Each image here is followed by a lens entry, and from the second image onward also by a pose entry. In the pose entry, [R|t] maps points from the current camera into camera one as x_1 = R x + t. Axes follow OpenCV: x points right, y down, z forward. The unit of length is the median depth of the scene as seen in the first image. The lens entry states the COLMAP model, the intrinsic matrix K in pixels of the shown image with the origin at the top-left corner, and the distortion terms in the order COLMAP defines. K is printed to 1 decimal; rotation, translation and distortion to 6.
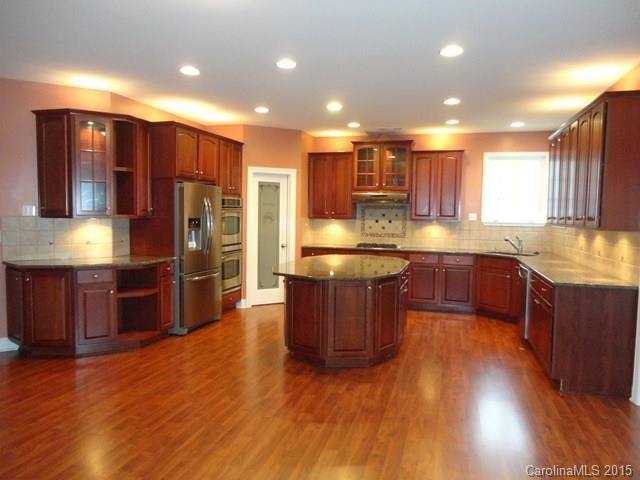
lens RADIAL K [[472.6, 0, 320.0], [0, 472.6, 240.0], [0, 0, 1]] dist [-0.000845, 0.004002]
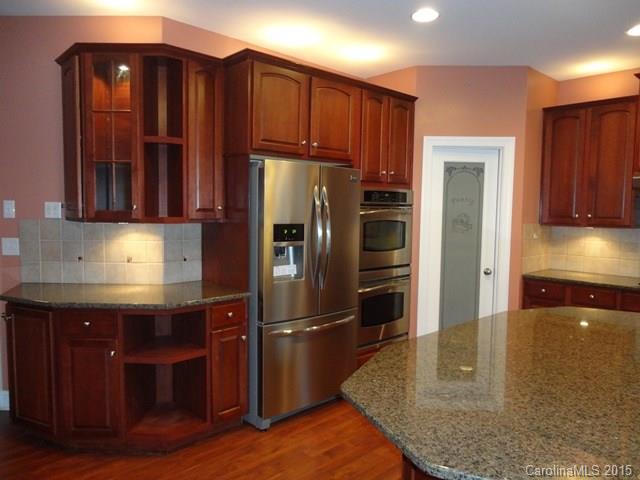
lens RADIAL K [[472.6, 0, 320.0], [0, 472.6, 240.0], [0, 0, 1]] dist [-0.000845, 0.004002]
pose [[0.863738, 0.031435, -0.502960, 0.035863], [-0.032748, 0.999444, 0.006226, -0.024179], [0.502876, 0.011093, 0.864287, 0.407878]]
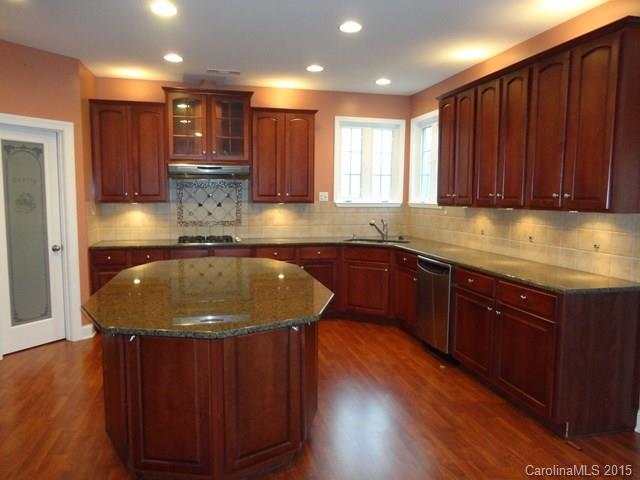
lens RADIAL K [[472.6, 0, 320.0], [0, 472.6, 240.0], [0, 0, 1]] dist [-0.000845, 0.004002]
pose [[0.869261, -0.058781, 0.490846, -0.082917], [0.037834, 0.997904, 0.052502, -0.018257], [-0.492903, -0.027067, 0.869663, 0.309689]]
